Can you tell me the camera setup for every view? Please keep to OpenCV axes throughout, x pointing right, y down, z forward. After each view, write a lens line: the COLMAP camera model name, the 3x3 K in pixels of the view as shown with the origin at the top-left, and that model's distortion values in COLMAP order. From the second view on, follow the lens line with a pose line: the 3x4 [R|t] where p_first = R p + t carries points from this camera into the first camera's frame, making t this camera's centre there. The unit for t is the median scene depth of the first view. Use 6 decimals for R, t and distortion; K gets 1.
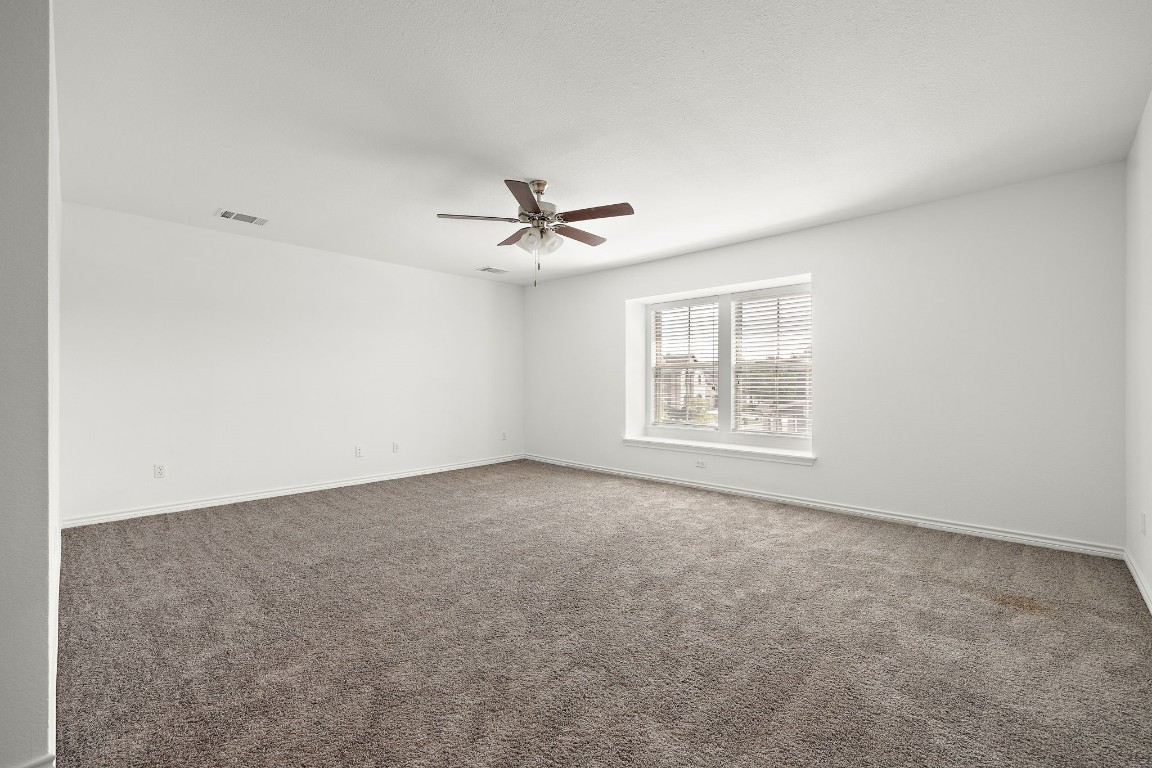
lens RADIAL K [[539.1, 0, 579.2], [0, 539.1, 383.4], [0, 0, 1]] dist [-0.003410, -0.000232]
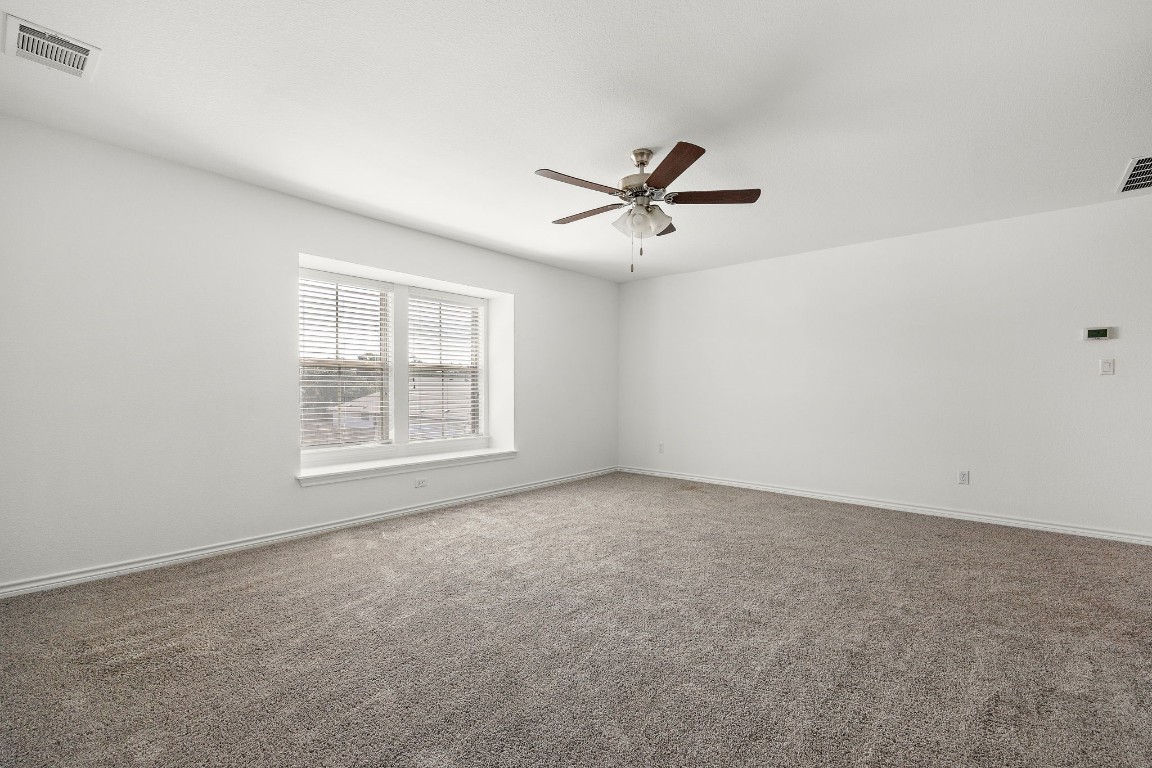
lens RADIAL K [[539.1, 0, 579.2], [0, 539.1, 383.4], [0, 0, 1]] dist [-0.003410, -0.000232]
pose [[-0.140990, 0.012307, 0.989935, -0.634803], [-0.003515, 0.999910, -0.012931, 0.003876], [-0.990005, -0.005302, -0.140934, 0.863200]]
